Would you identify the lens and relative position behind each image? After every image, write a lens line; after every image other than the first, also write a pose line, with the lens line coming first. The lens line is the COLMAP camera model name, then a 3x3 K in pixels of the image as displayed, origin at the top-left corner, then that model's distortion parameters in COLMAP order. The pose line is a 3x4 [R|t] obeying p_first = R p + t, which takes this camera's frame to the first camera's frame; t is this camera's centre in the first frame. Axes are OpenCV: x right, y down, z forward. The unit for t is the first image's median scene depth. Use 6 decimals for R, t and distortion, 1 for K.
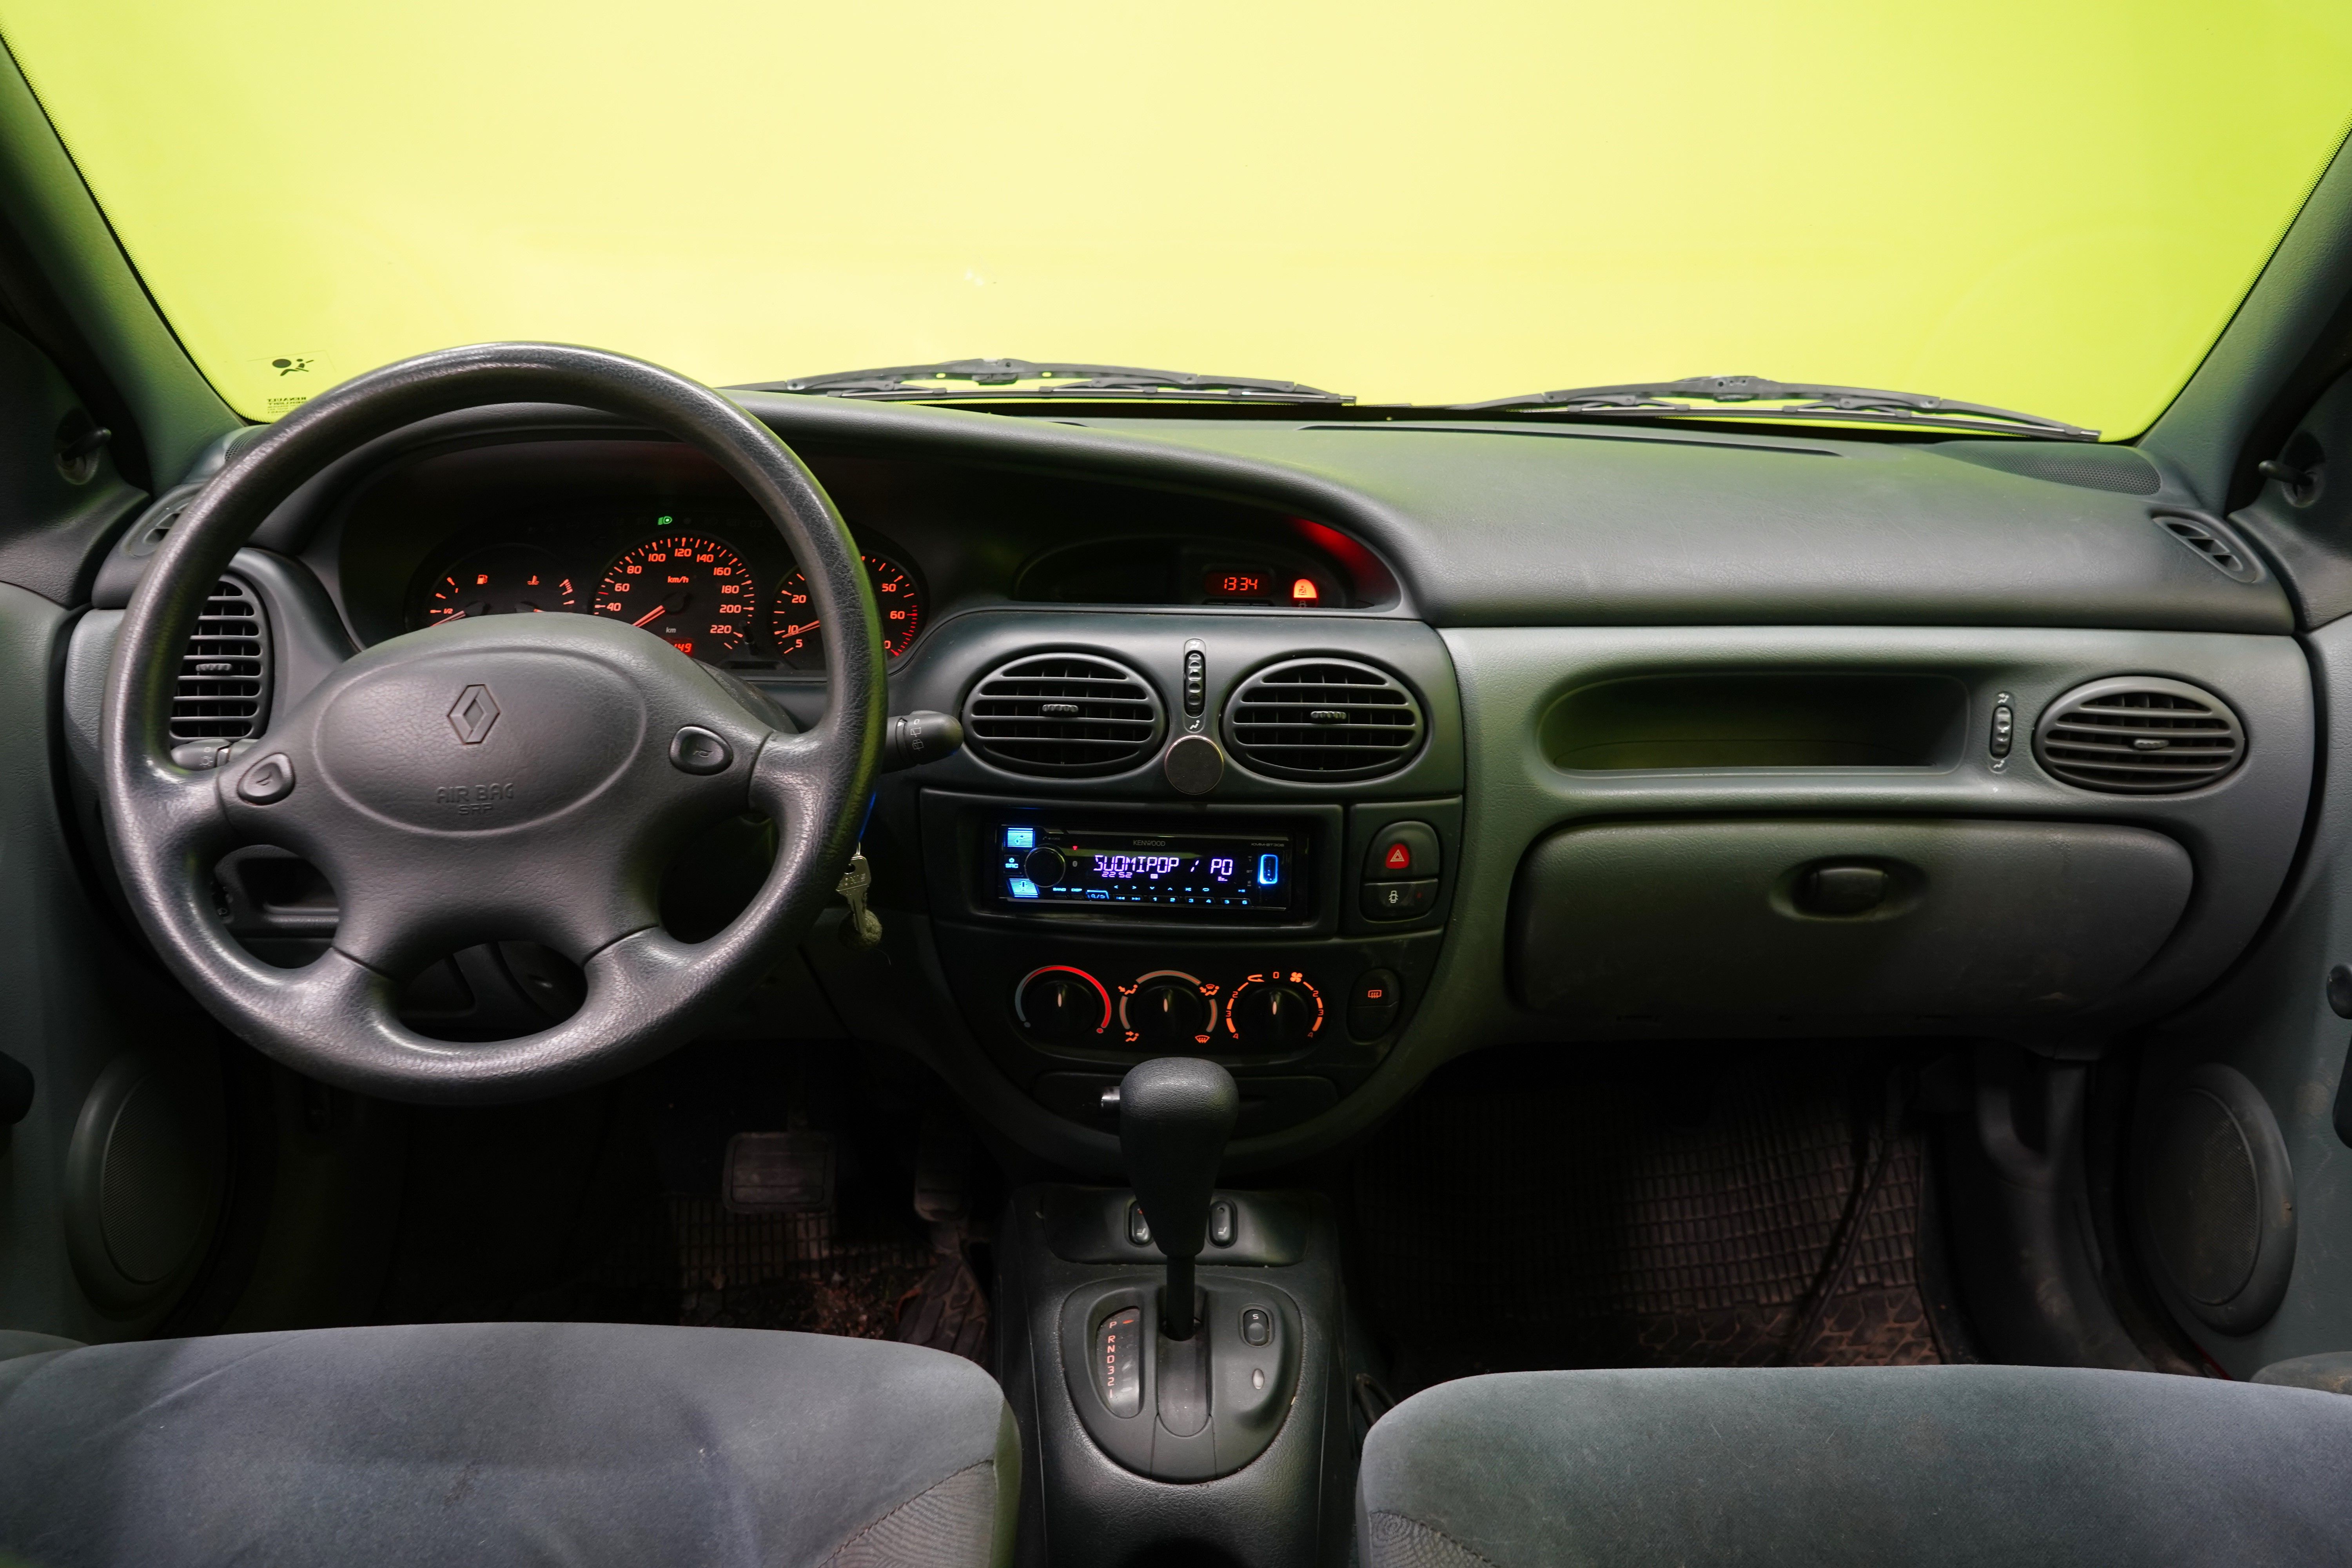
lens RADIAL K [[1895.7, 0, 1177.6], [0, 1895.7, 780.2], [0, 0, 1]] dist [0.003400, 0.016798]
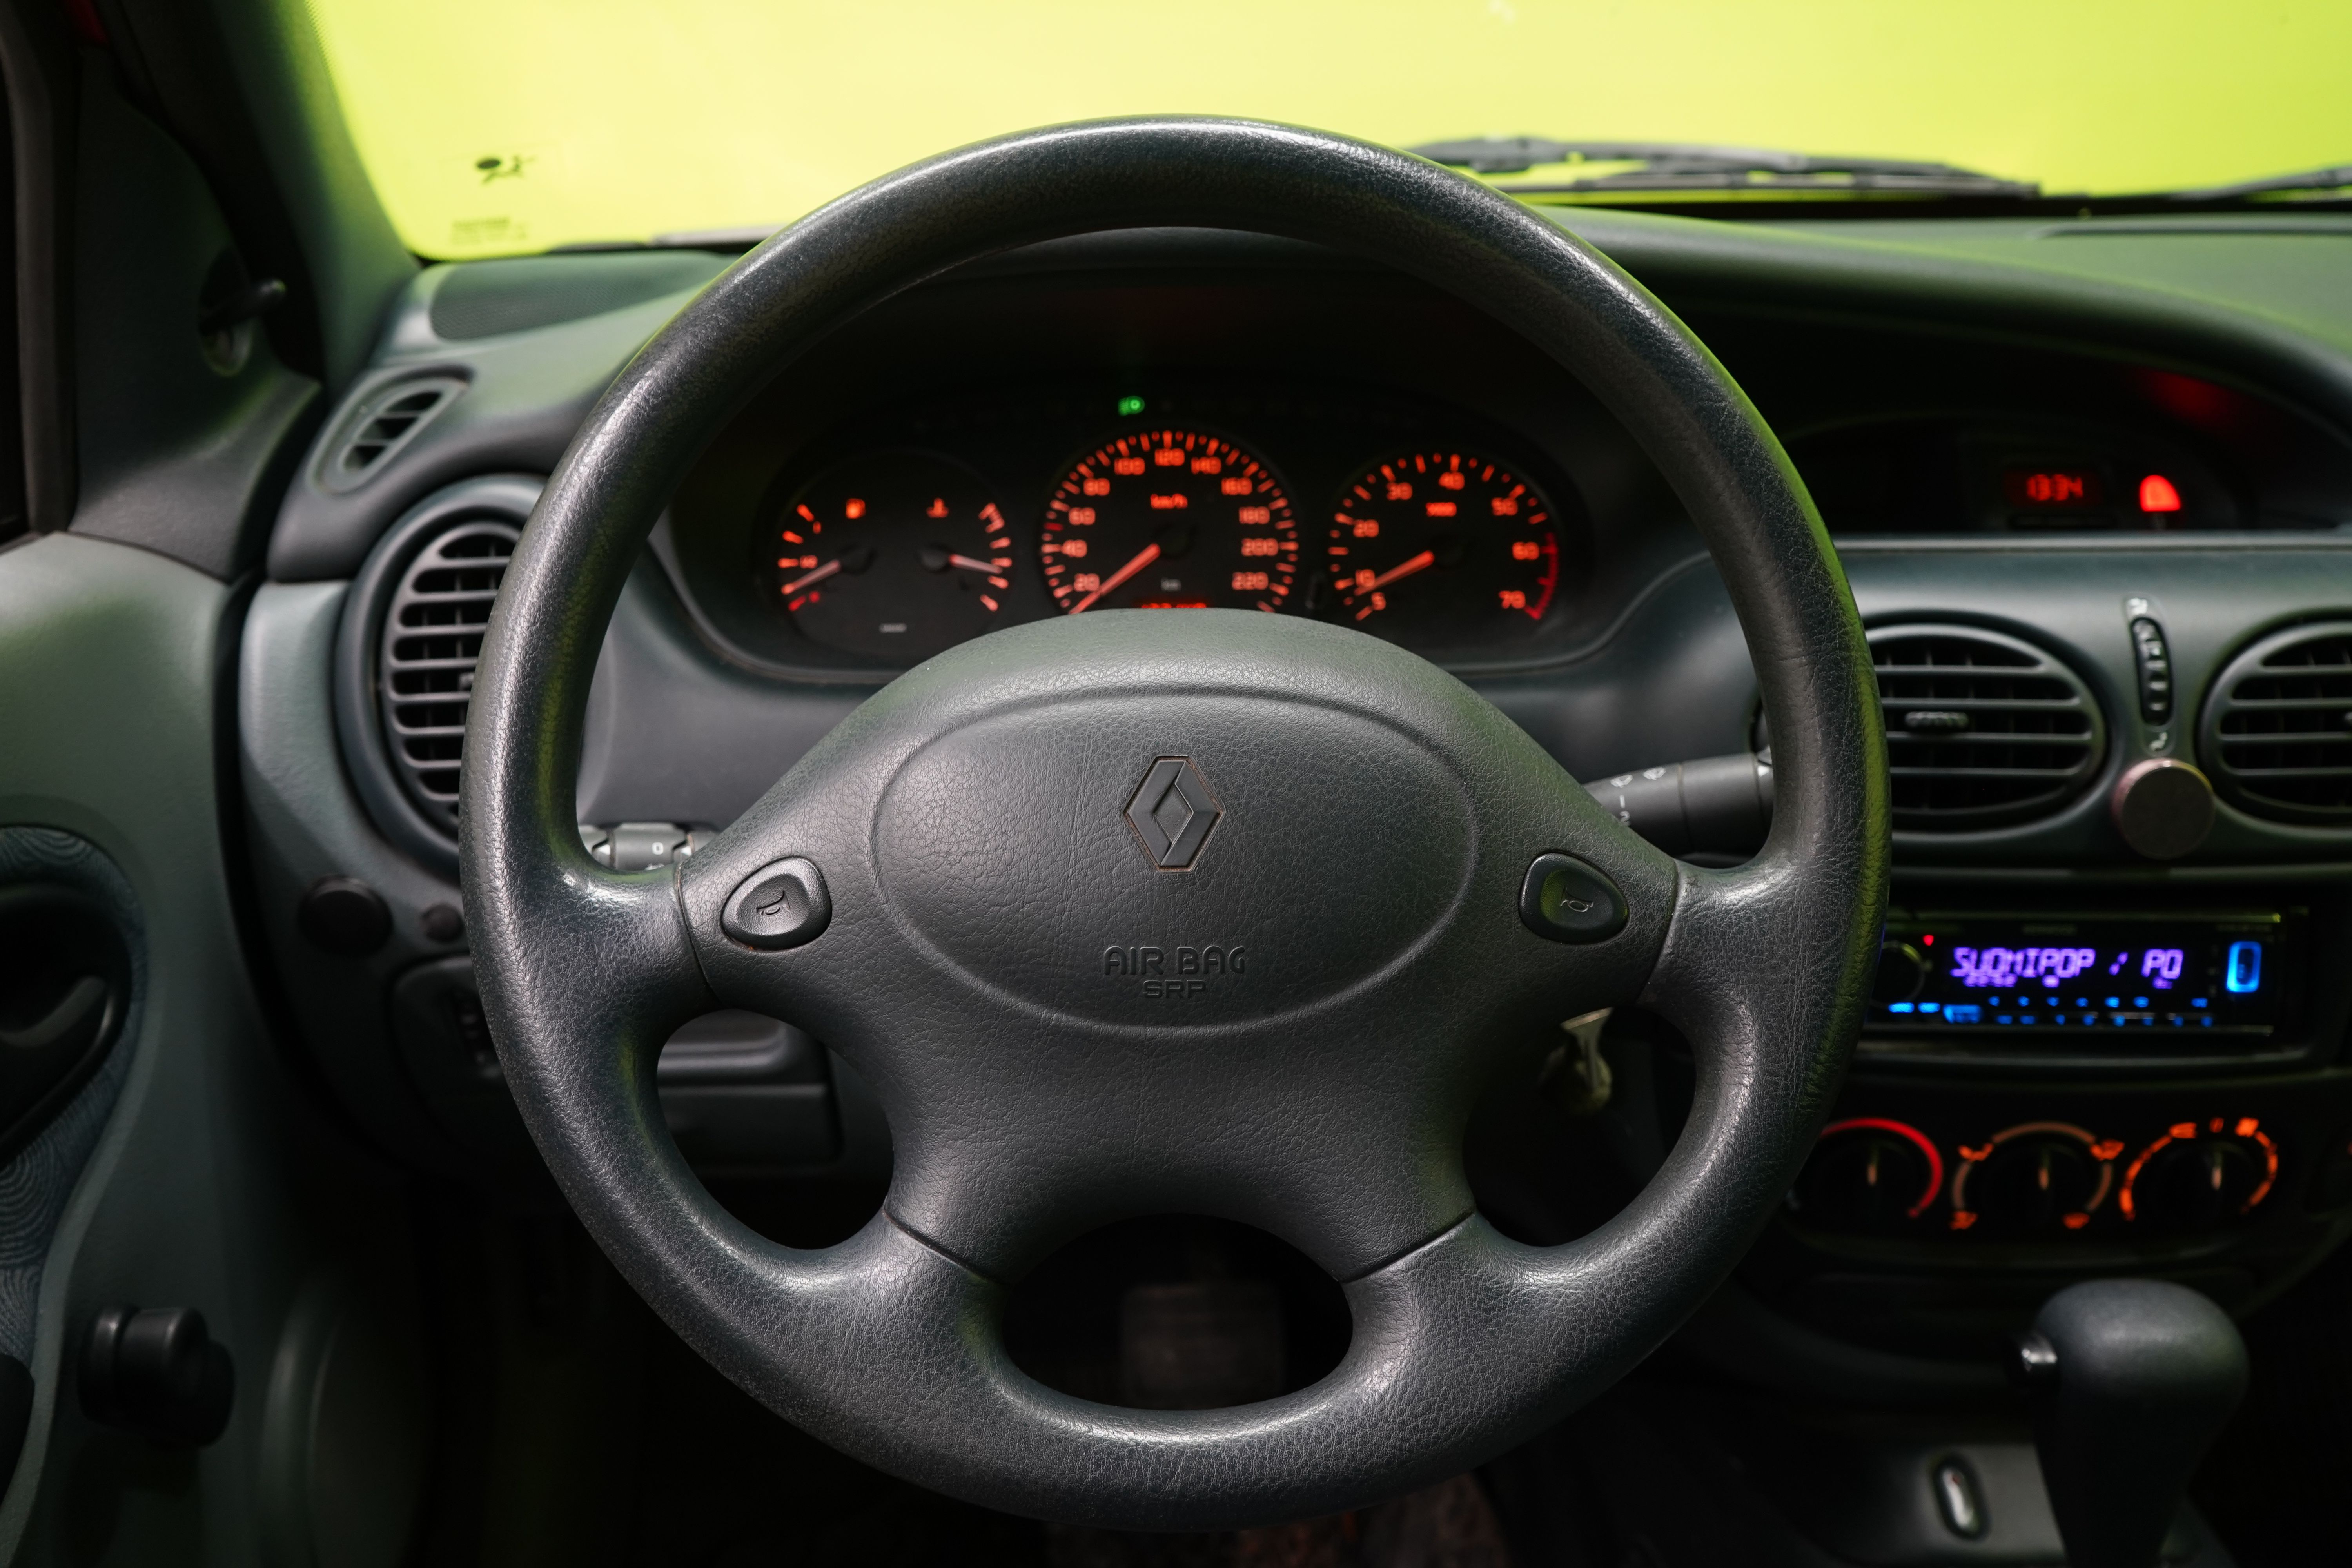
lens RADIAL K [[2164.2, 0, 1175.6], [0, 2164.2, 786.1], [0, 0, 1]] dist [-0.000799, 0.000000]
pose [[0.999309, -0.027084, 0.025451, -0.301154], [0.025172, 0.997037, 0.072684, -0.068286], [-0.027344, -0.071993, 0.997030, 0.297930]]
